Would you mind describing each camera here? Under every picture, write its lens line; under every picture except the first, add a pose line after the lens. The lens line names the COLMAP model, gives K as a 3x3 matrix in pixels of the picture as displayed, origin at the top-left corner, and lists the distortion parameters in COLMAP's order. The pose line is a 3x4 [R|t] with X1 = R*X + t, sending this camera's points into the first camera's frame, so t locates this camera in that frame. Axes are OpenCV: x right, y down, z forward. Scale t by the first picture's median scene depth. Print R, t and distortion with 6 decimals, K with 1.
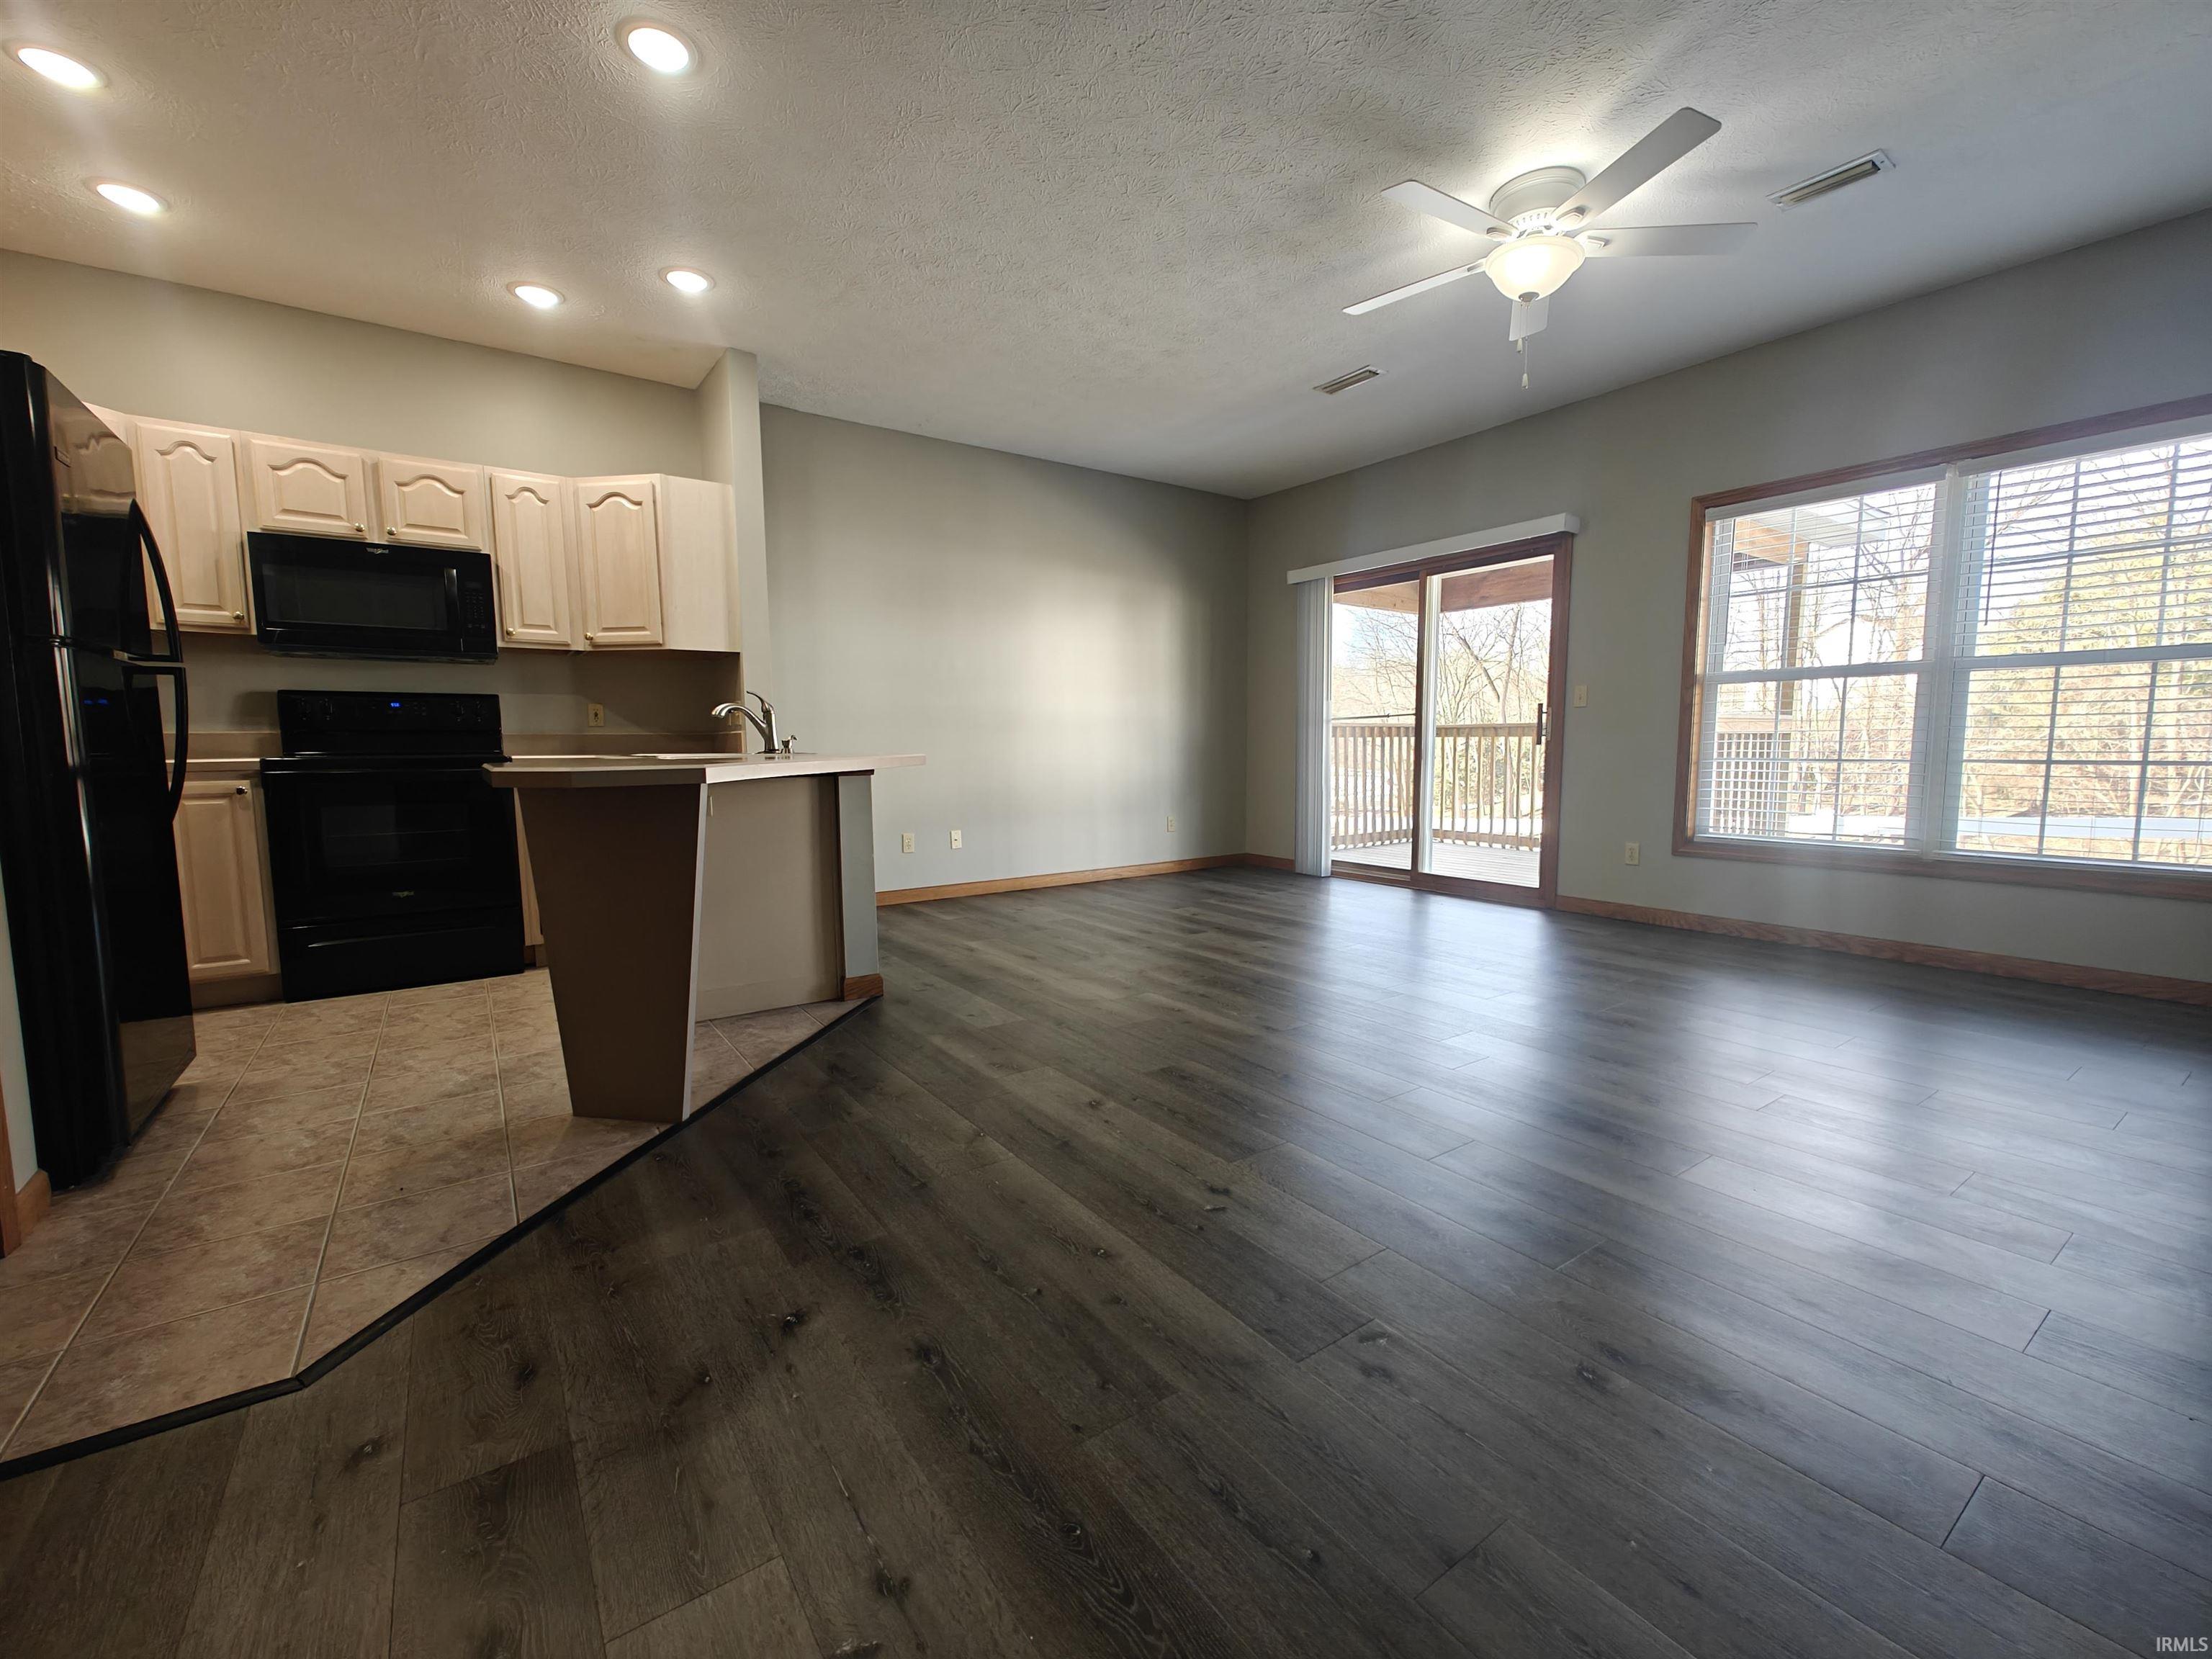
lens RADIAL K [[921.1, 0, 1110.7], [0, 921.1, 833.0], [0, 0, 1]] dist [0.003925, 0.000253]
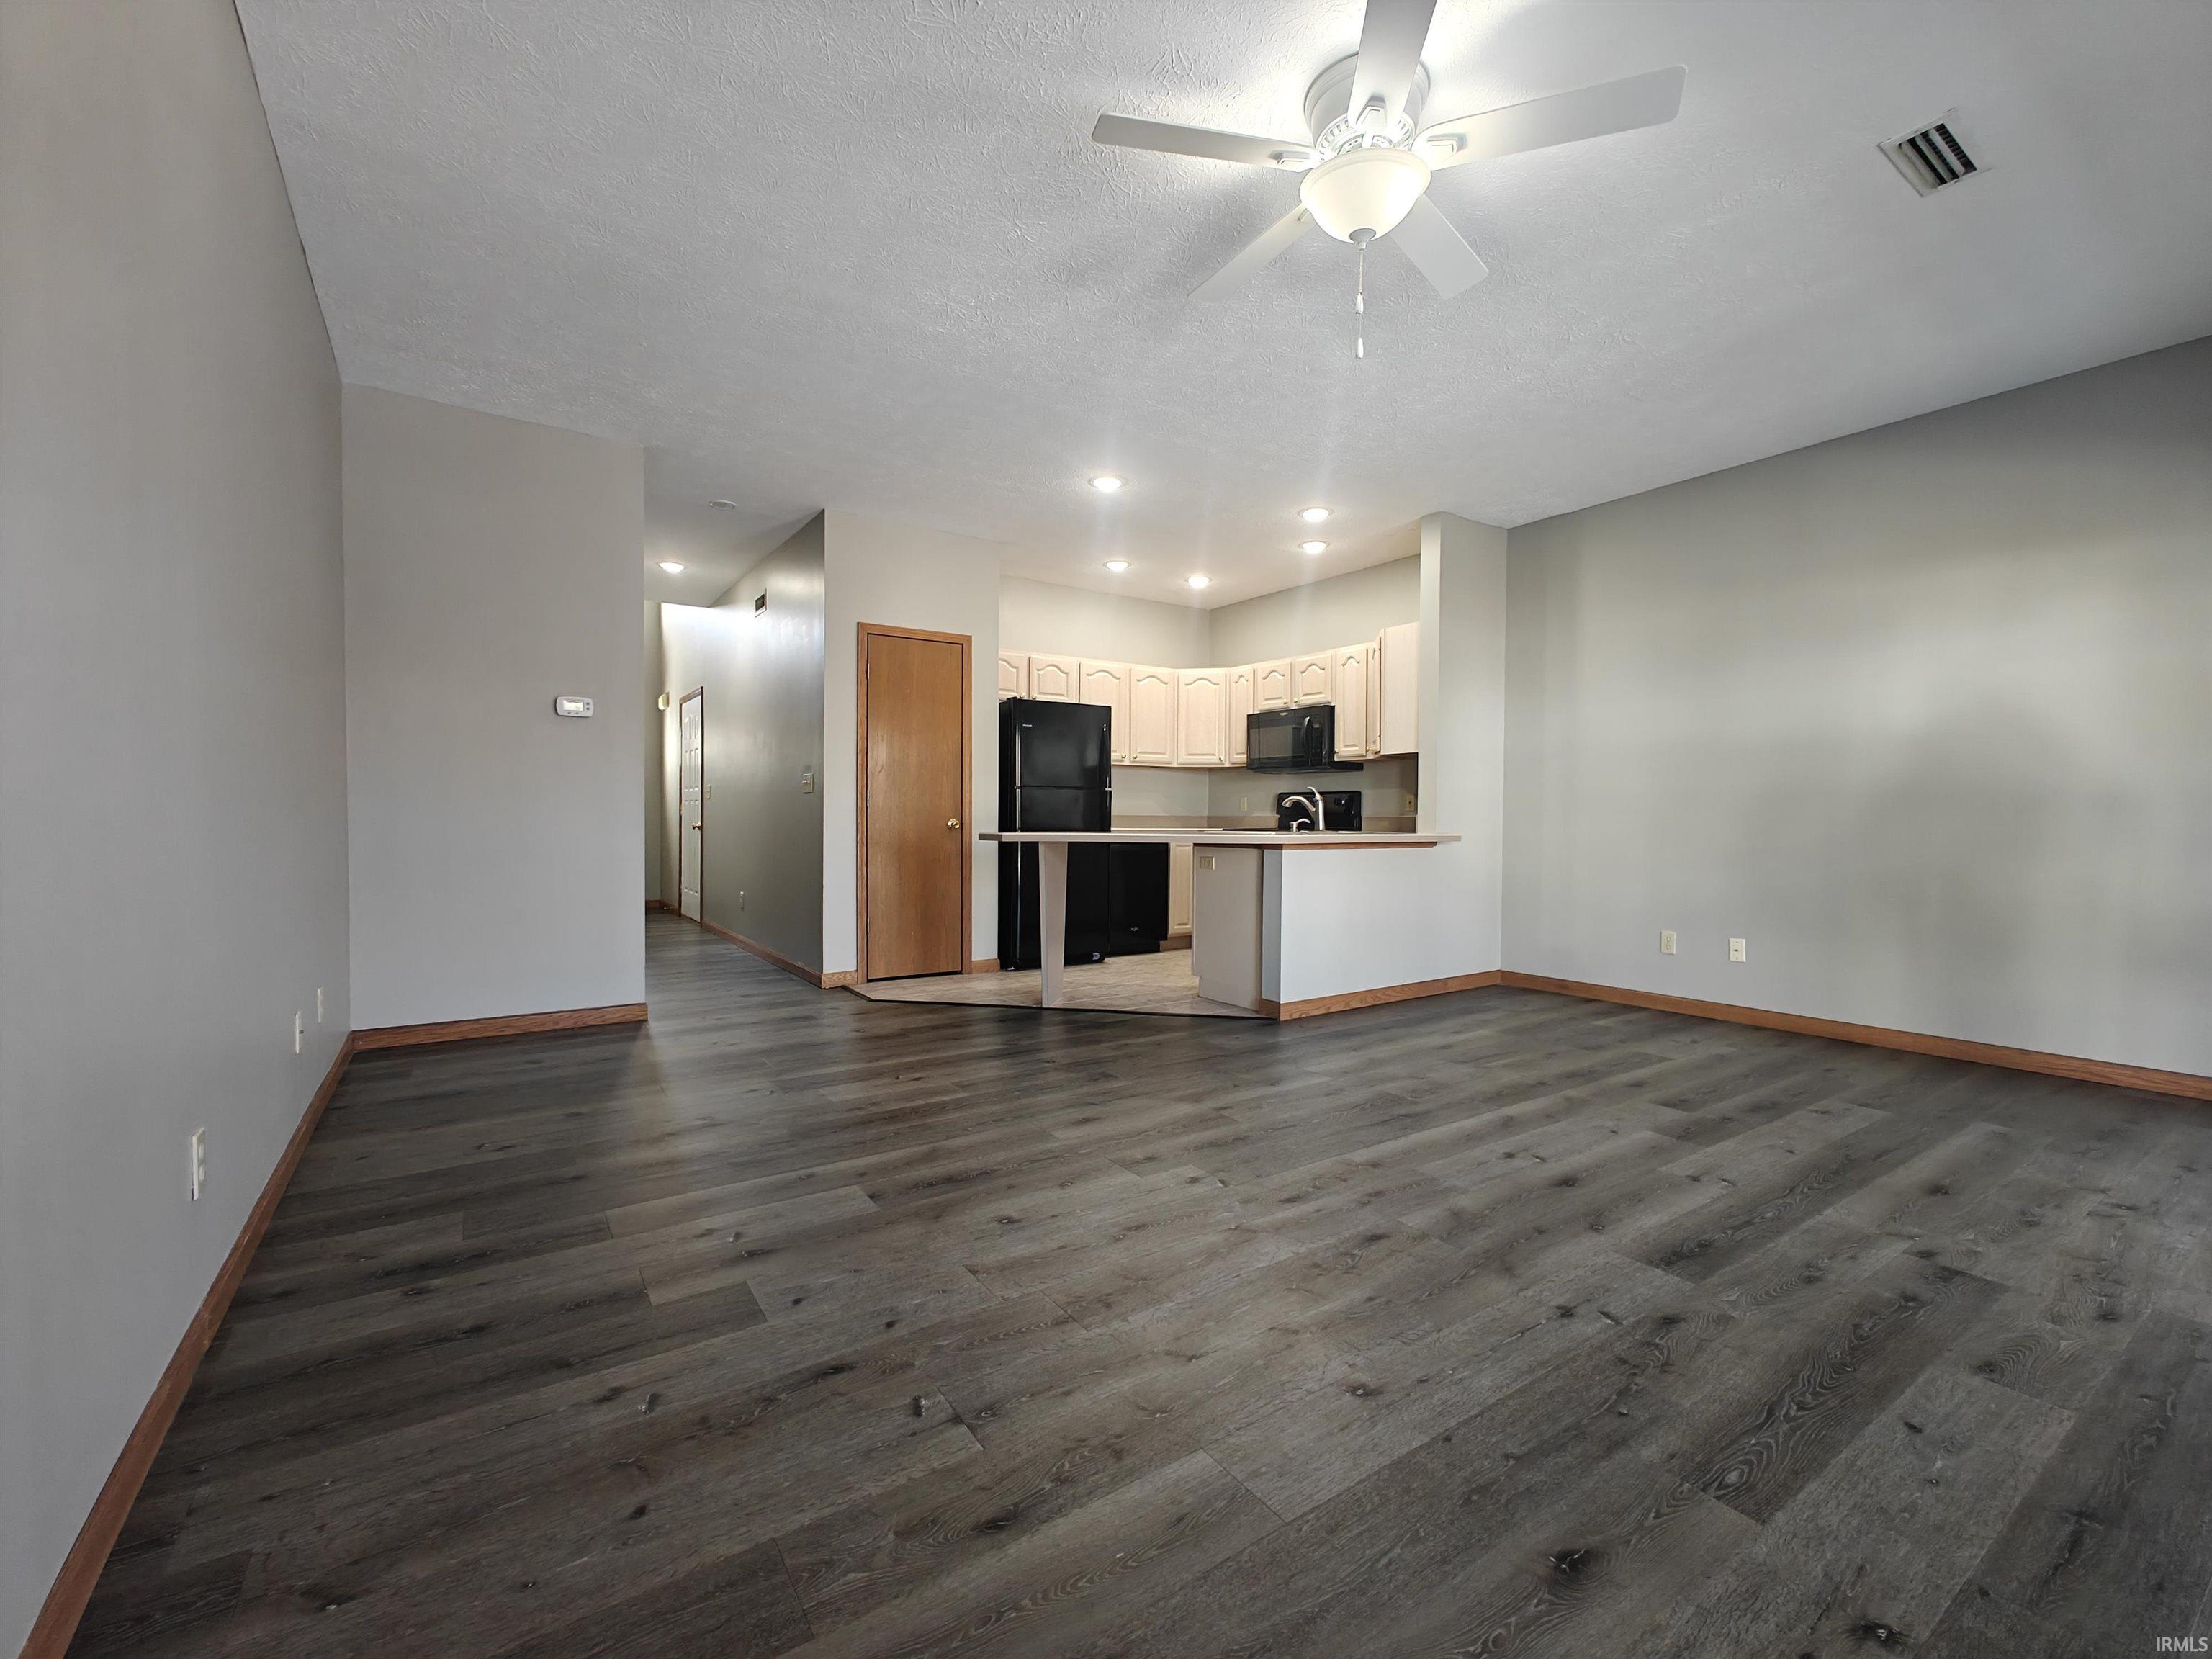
lens RADIAL K [[921.1, 0, 1110.7], [0, 921.1, 833.0], [0, 0, 1]] dist [0.003925, 0.000253]
pose [[-0.017437, 0.022857, -0.999587, 0.974667], [-0.110139, 0.993611, 0.024641, -0.082831], [0.993763, 0.110524, -0.014808, 0.709196]]
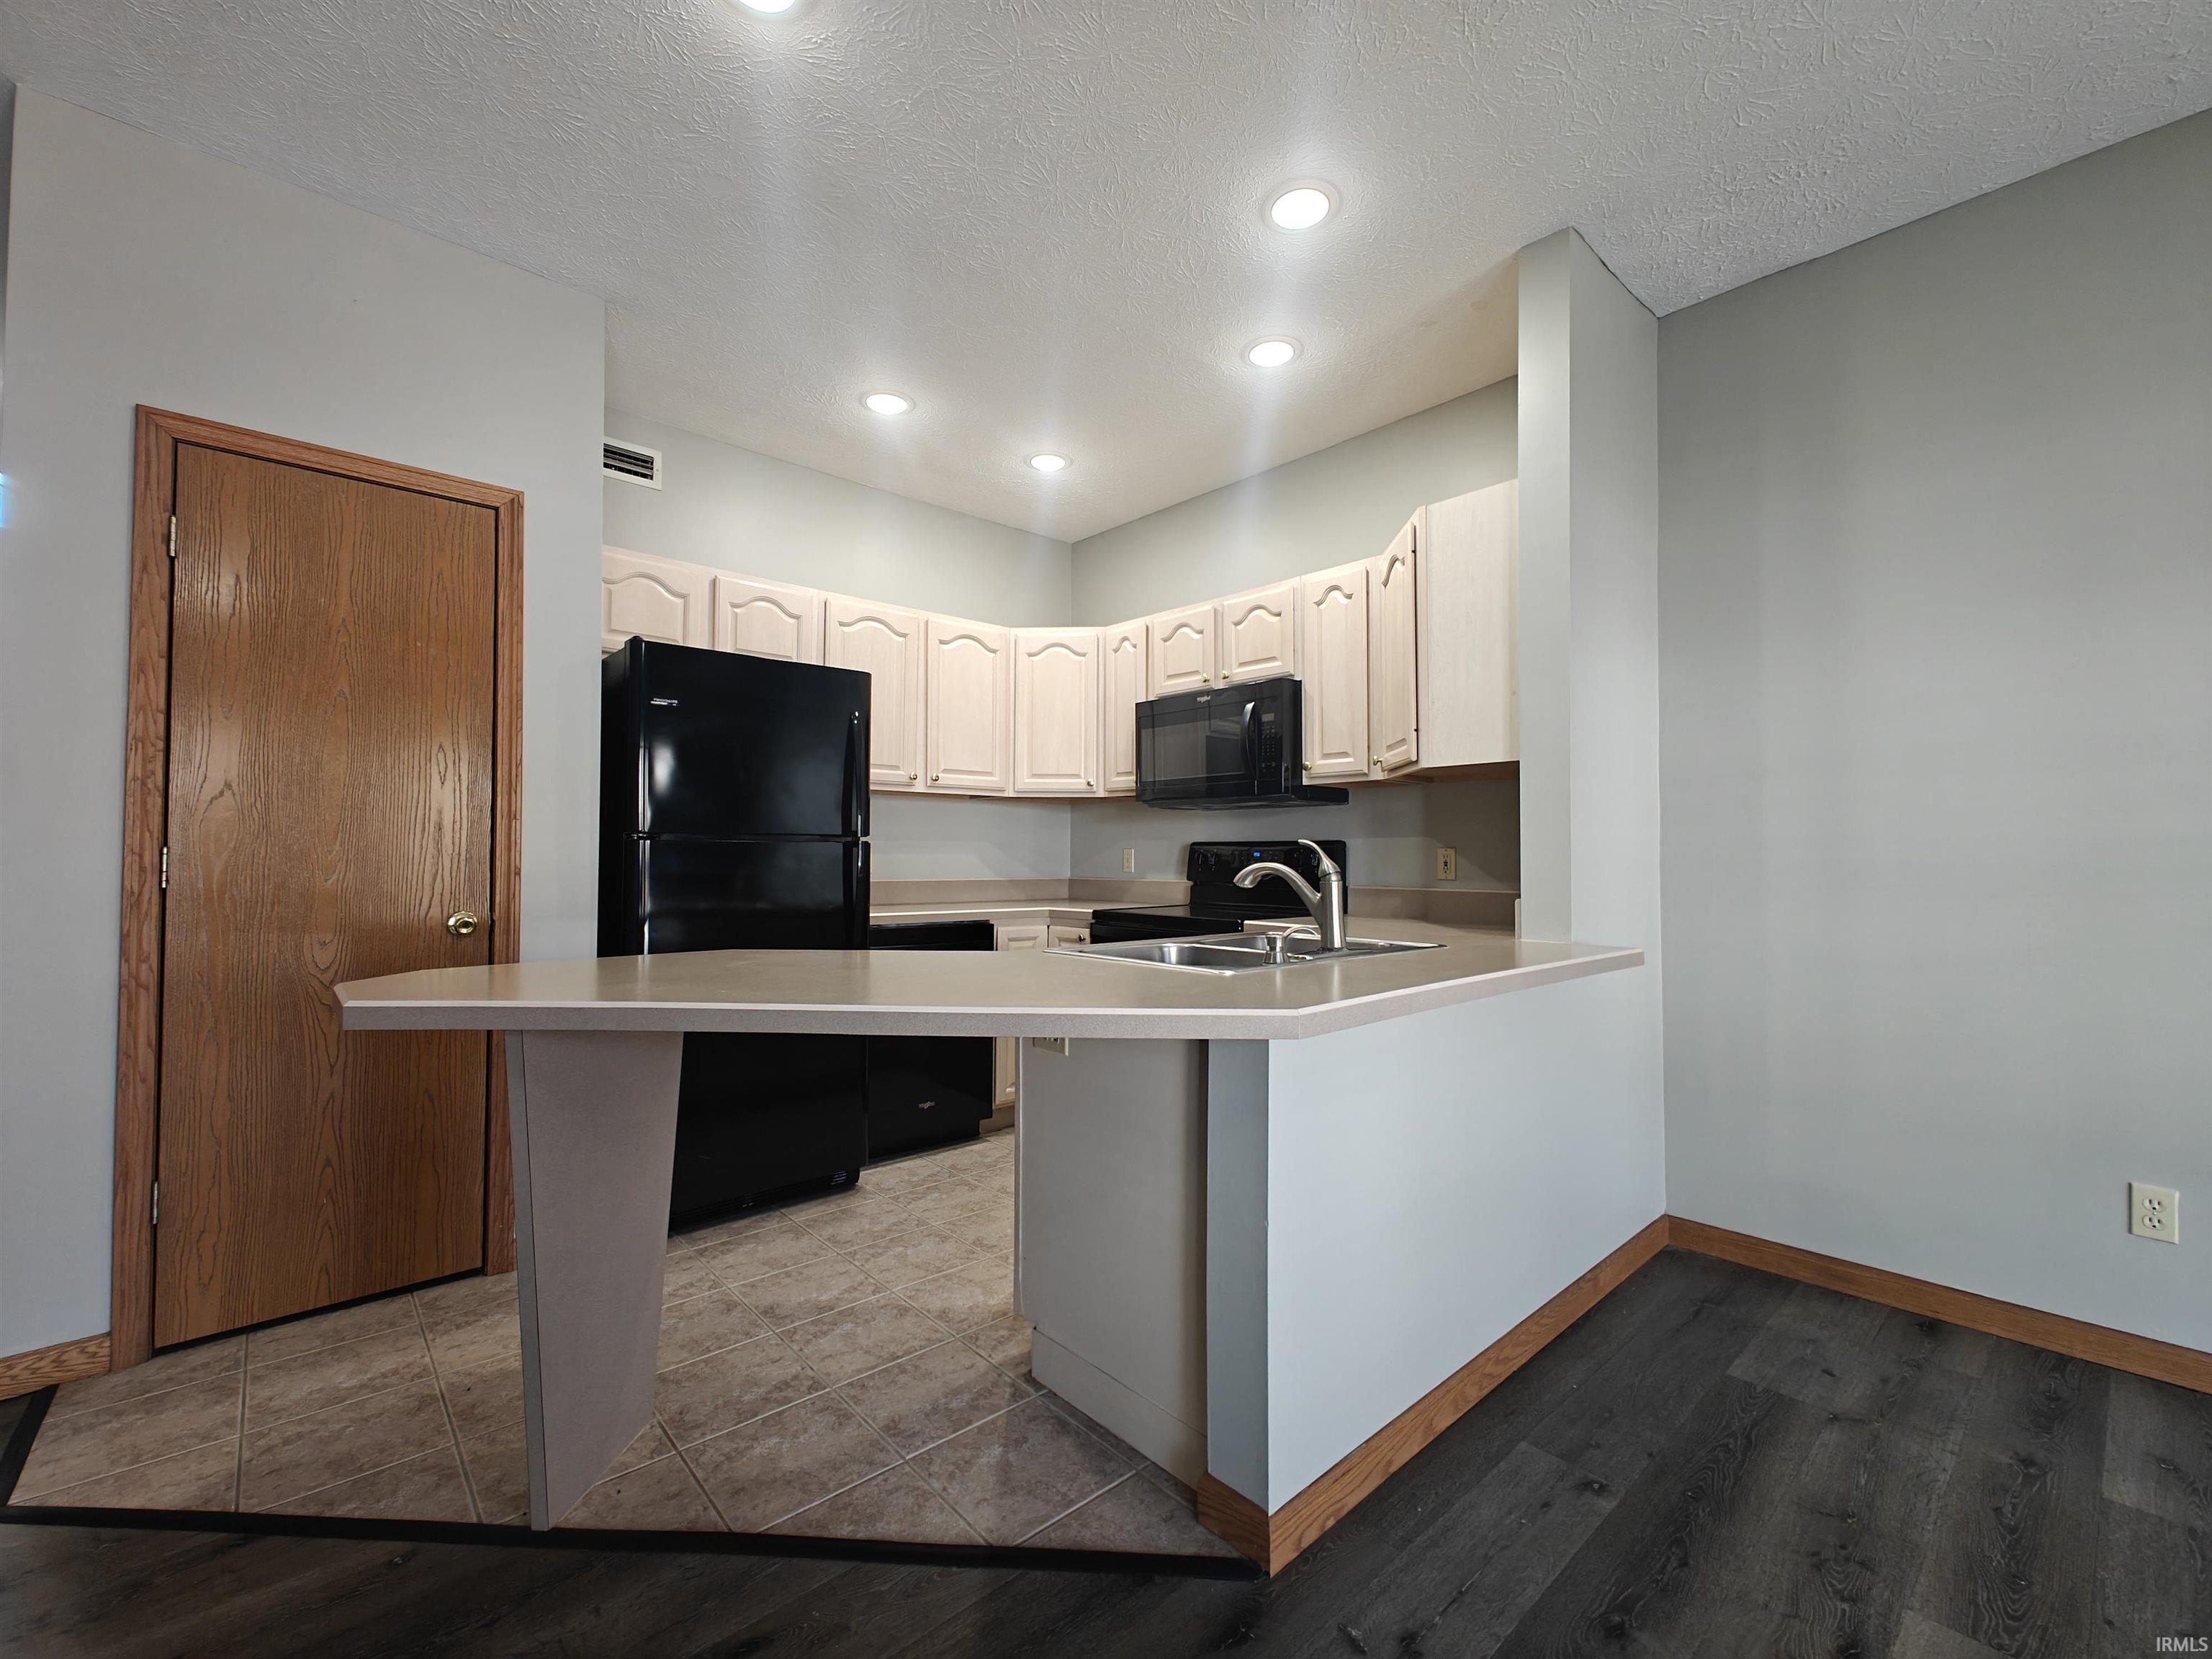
lens RADIAL K [[921.1, 0, 1110.7], [0, 921.1, 833.0], [0, 0, 1]] dist [0.003925, 0.000253]
pose [[0.119220, -0.019417, -0.992678, 0.148454], [-0.106006, 0.993845, -0.032171, -0.122246], [0.987193, 0.109065, 0.116427, 0.793998]]
